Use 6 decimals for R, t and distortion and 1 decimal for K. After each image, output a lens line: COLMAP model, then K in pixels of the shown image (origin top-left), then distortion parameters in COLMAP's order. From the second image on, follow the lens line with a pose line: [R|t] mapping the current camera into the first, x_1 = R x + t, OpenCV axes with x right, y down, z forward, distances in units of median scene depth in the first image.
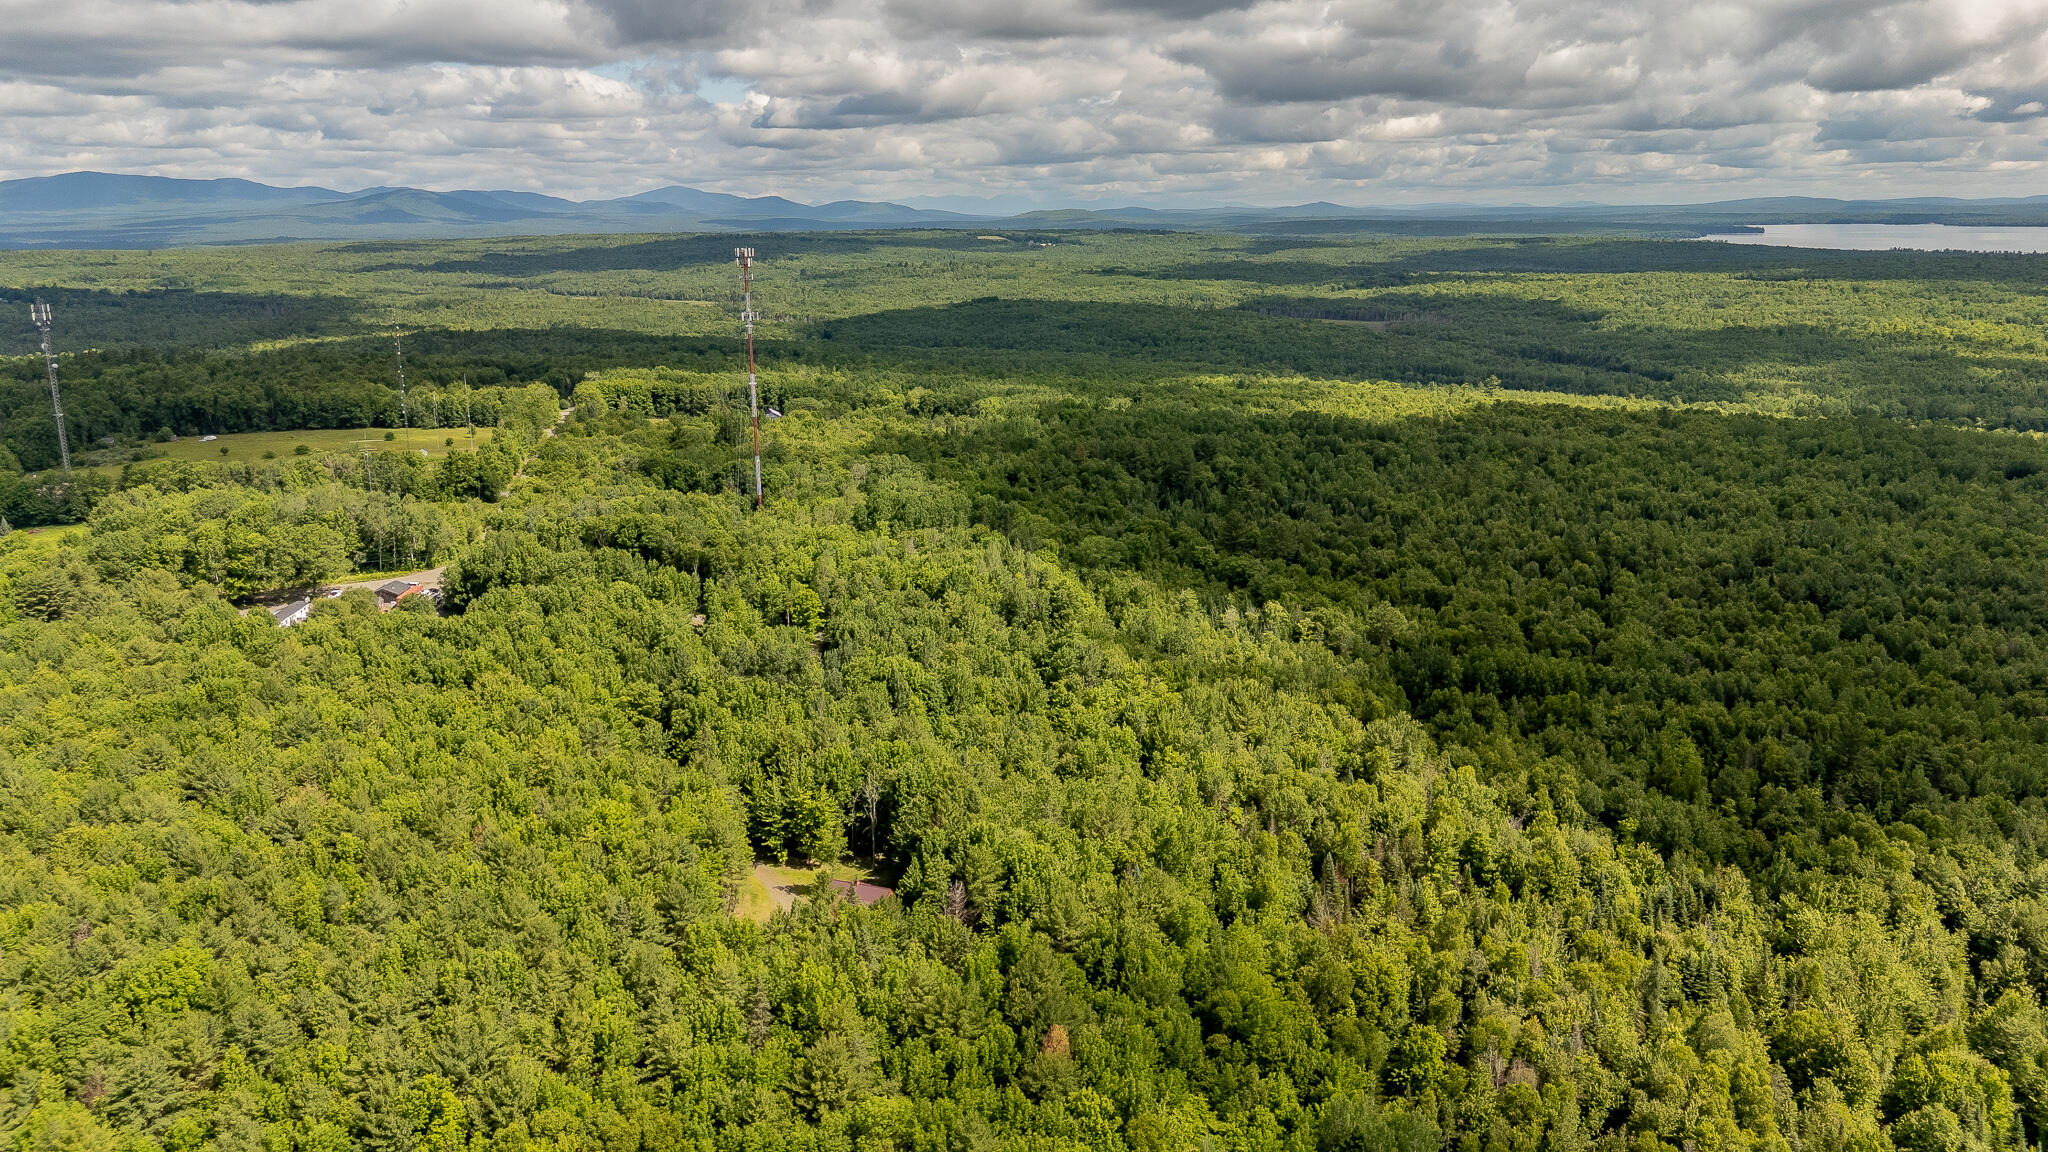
lens RADIAL K [[1492.4, 0, 1039.4], [0, 1492.4, 562.8], [0, 0, 1]] dist [0.048571, -0.048556]
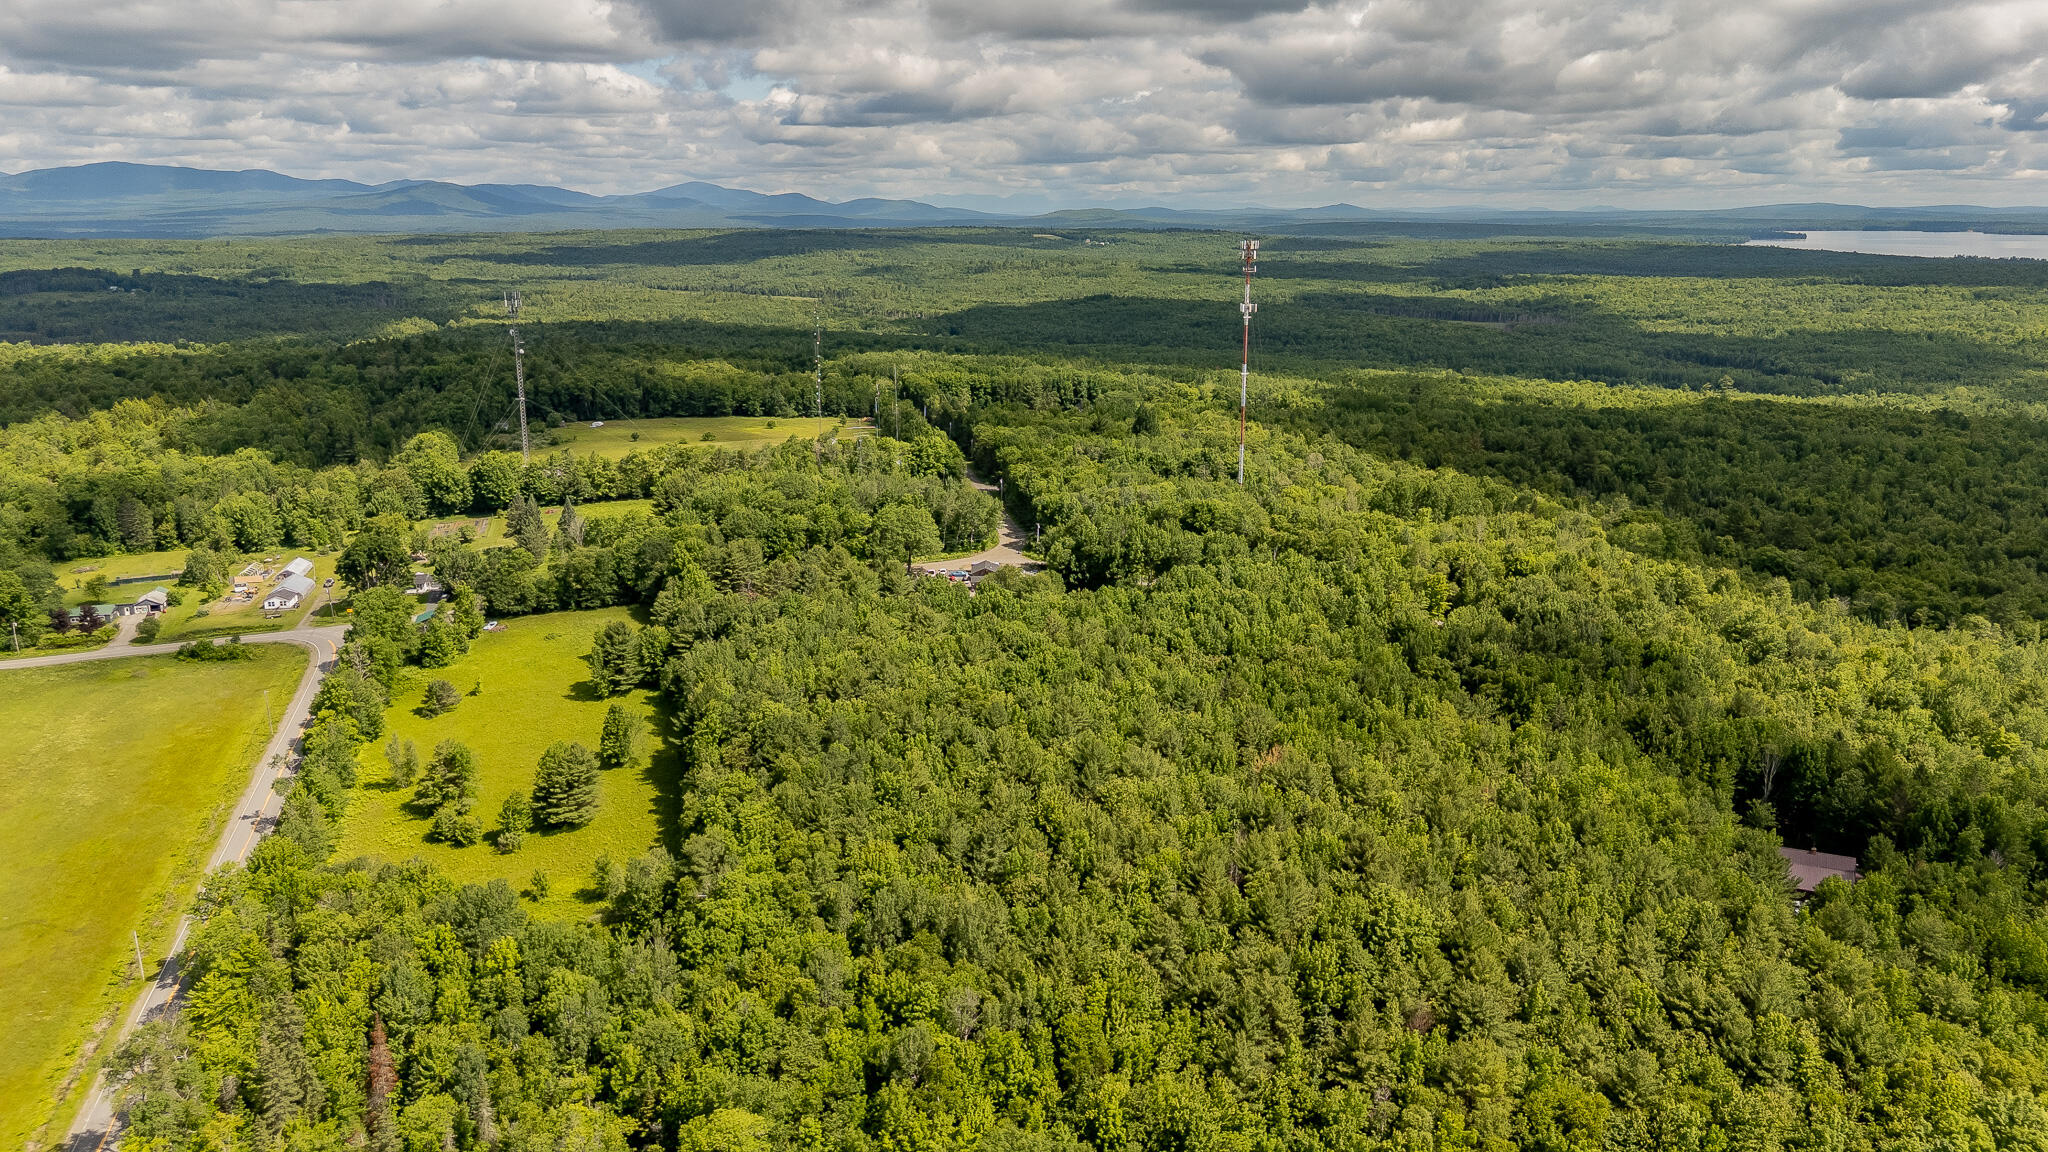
lens RADIAL K [[1492.4, 0, 1016.2], [0, 1492.4, 537.7], [0, 0, 1]] dist [0.048571, -0.048556]
pose [[0.999925, 0.011073, -0.005156, -0.164070], [-0.011150, 0.999824, -0.015118, 0.004580], [0.004988, 0.015174, 0.999872, -0.012424]]
